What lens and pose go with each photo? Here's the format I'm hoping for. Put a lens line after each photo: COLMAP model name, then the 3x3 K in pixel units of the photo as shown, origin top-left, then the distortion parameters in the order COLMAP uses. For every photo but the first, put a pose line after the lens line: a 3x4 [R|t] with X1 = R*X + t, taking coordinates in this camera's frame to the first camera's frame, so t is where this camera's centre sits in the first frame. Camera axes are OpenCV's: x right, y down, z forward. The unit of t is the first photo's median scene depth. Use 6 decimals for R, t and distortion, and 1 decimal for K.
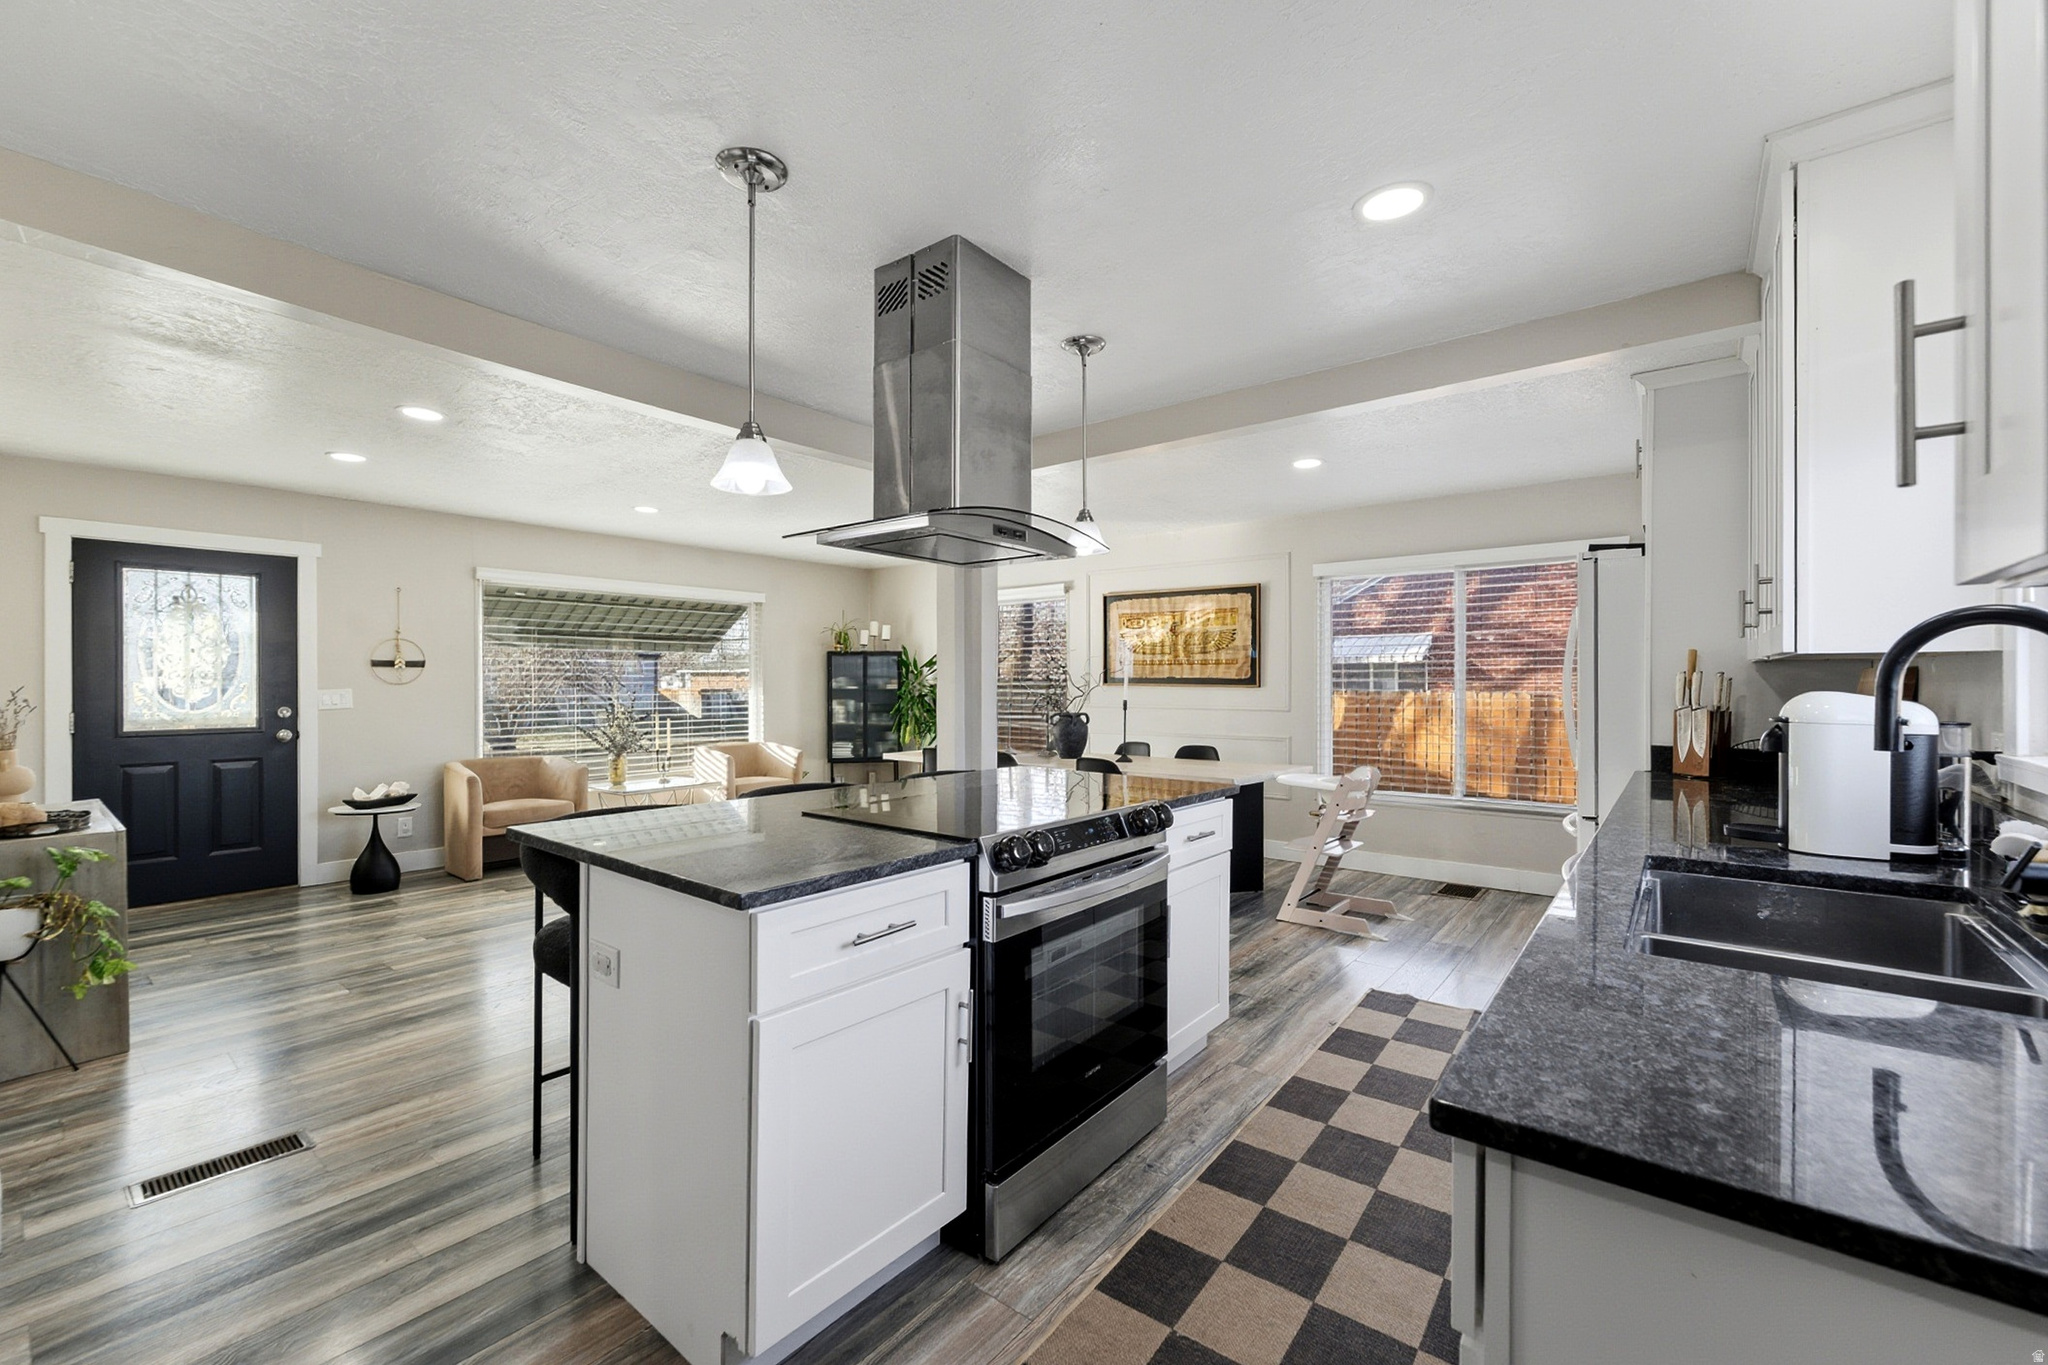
lens RADIAL K [[838.7, 0, 1024.0], [0, 838.7, 682.5], [0, 0, 1]] dist [0.000872, 0.000060]
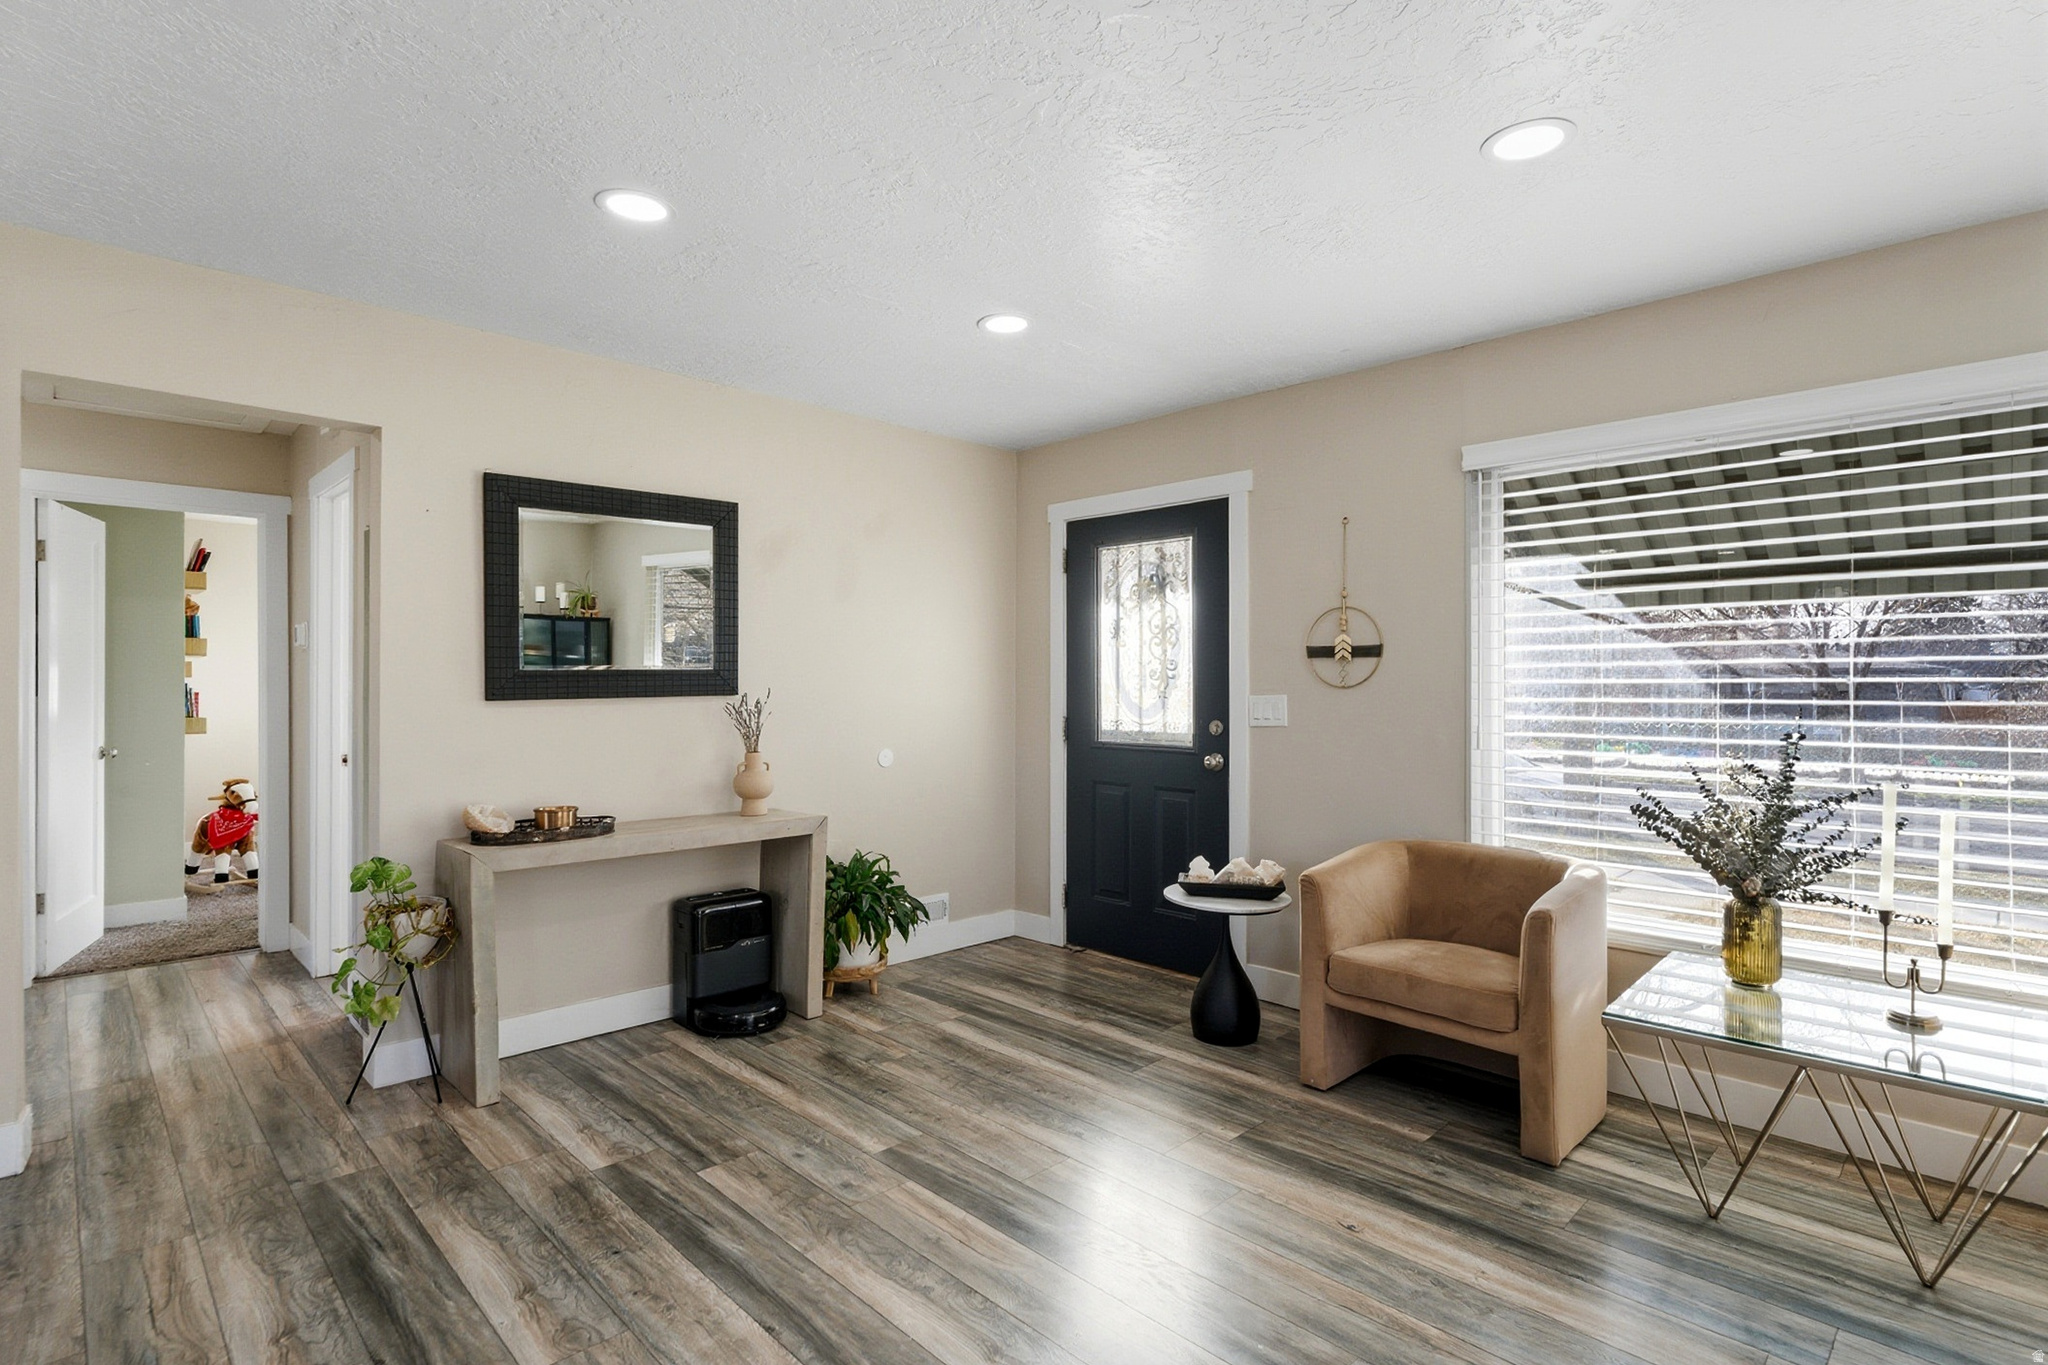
lens RADIAL K [[996.7, 0, 1024.0], [0, 996.7, 682.5], [0, 0, 1]] dist [-0.000889, -0.000390]
pose [[-0.117918, 0.002893, -0.993019, -0.065265], [0.000679, 0.999996, 0.002833, -0.004142], [0.993023, -0.000340, -0.117920, 1.042320]]
